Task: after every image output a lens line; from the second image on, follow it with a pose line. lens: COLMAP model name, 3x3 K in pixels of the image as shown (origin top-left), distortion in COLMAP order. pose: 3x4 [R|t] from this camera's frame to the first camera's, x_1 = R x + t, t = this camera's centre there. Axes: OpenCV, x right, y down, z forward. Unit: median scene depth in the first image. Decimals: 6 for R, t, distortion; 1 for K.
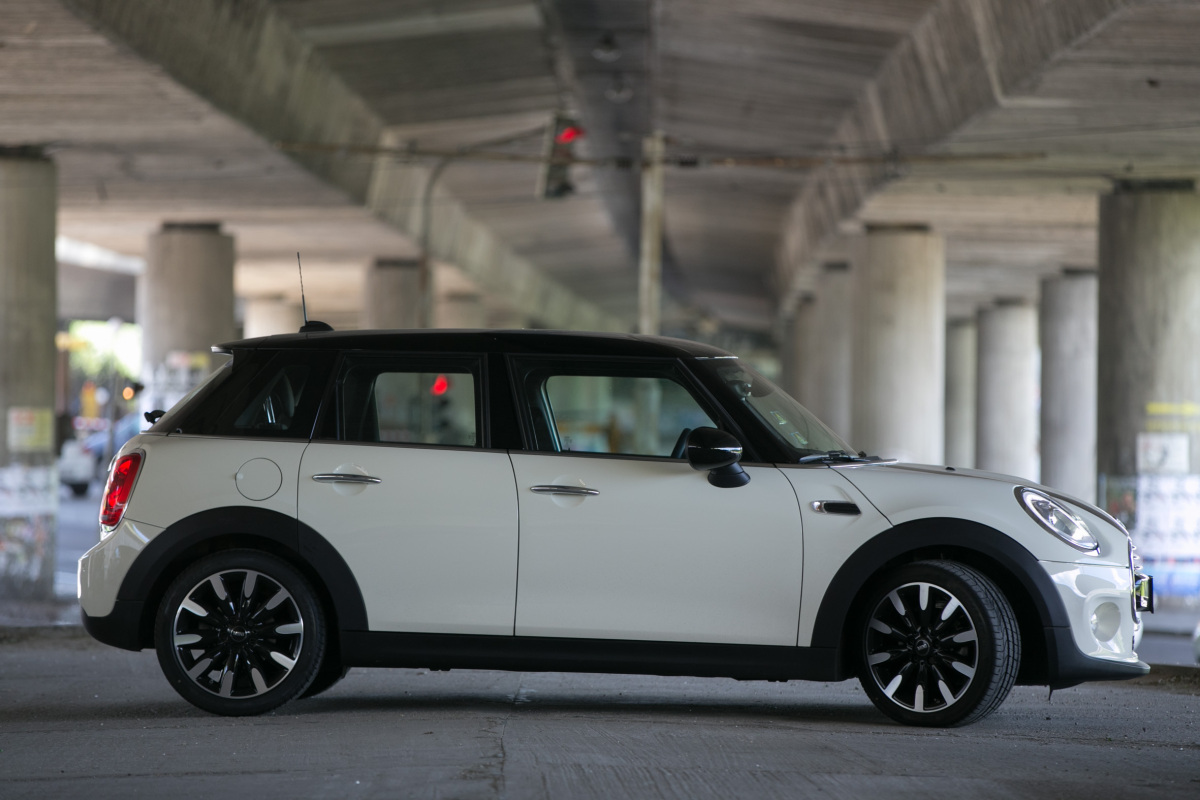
lens RADIAL K [[6496.7, 0, 600.0], [0, 6496.7, 400.0], [0, 0, 1]] dist [0.451147, 21.649458]
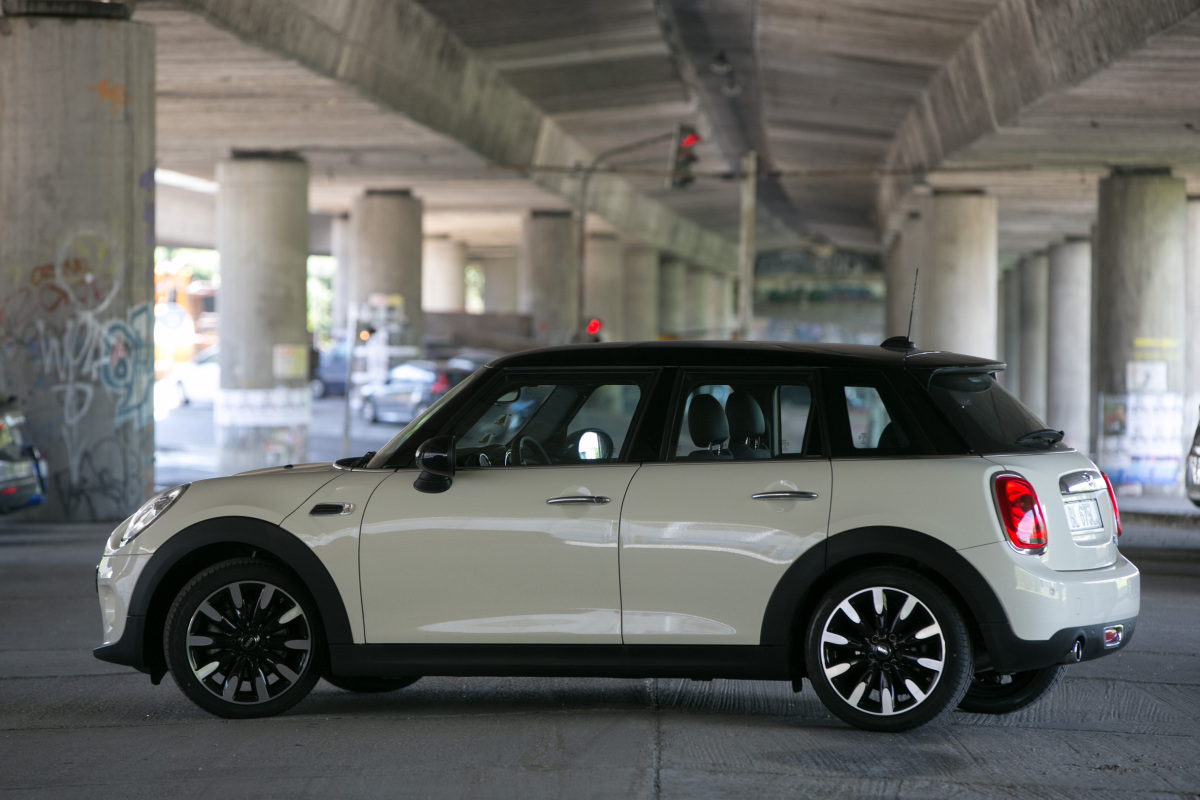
lens RADIAL K [[6685.1, 0, 600.0], [0, 6685.1, 400.0], [0, 0, 1]] dist [1.474584, -12.601181]
pose [[0.999803, -0.001277, -0.019831, 0.003667], [0.001559, 0.999898, 0.014212, -0.006521], [0.019811, -0.014240, 0.999702, -0.351404]]
